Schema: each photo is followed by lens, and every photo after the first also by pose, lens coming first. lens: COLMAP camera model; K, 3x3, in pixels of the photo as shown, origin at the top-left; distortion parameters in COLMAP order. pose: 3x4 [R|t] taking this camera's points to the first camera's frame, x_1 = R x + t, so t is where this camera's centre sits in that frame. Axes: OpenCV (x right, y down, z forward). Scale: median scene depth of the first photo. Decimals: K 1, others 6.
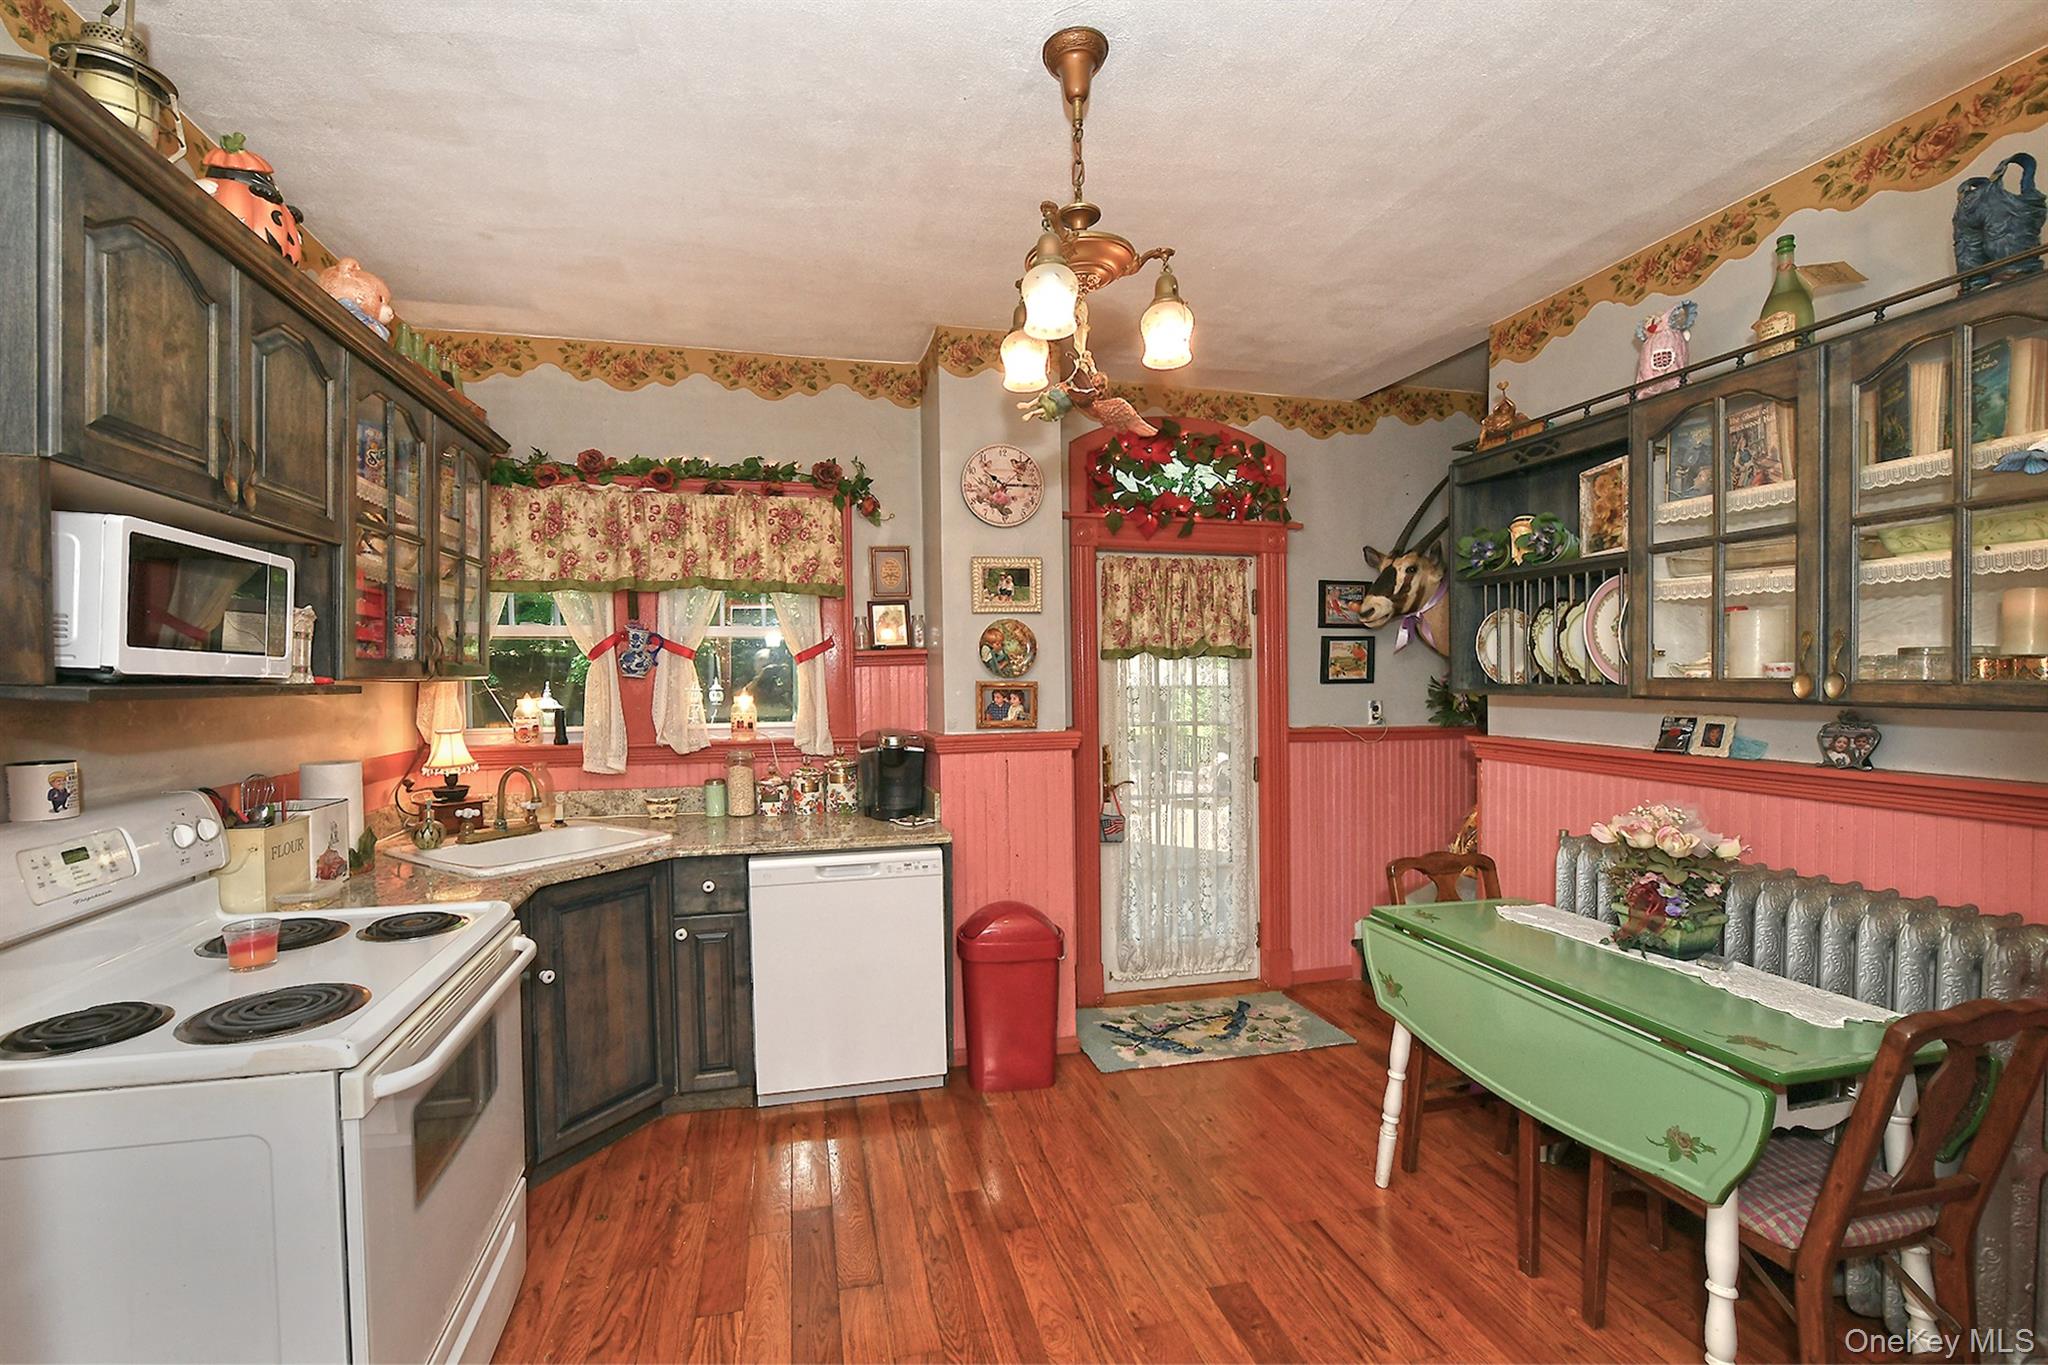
lens RADIAL K [[832.6, 0, 1031.6], [0, 832.6, 685.1], [0, 0, 1]] dist [0.000097, -0.000129]
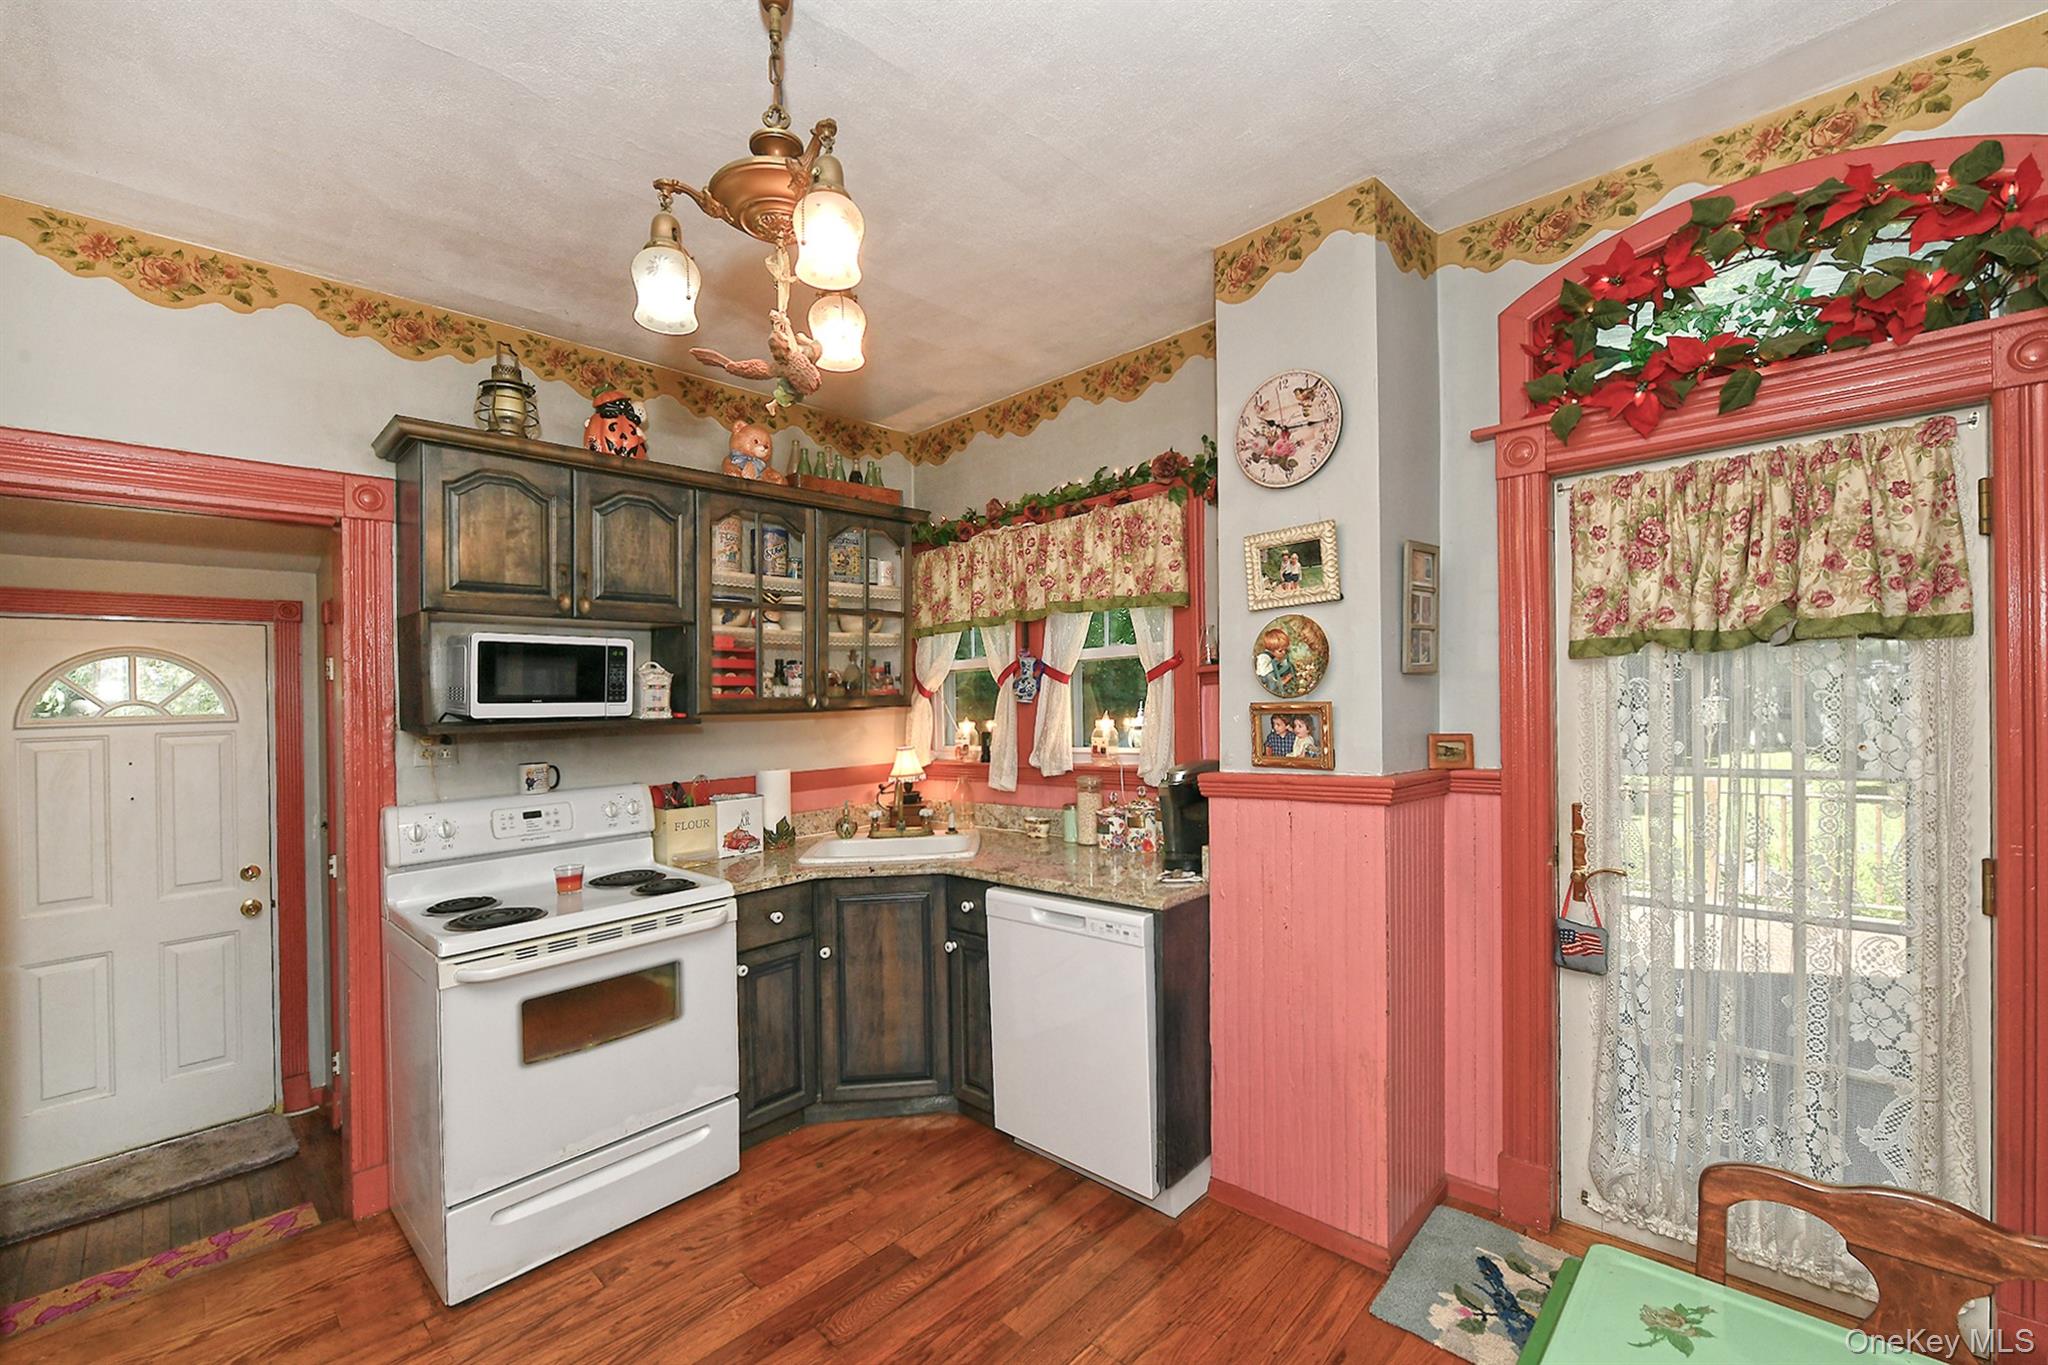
lens RADIAL K [[882.1, 0, 1031.3], [0, 882.1, 697.0], [0, 0, 1]] dist [-0.007494, 0.000136]
pose [[0.533299, -0.016899, -0.845758, 0.485274], [0.022003, 0.999739, -0.006101, -0.008863], [0.845641, -0.015356, 0.533532, 0.402157]]
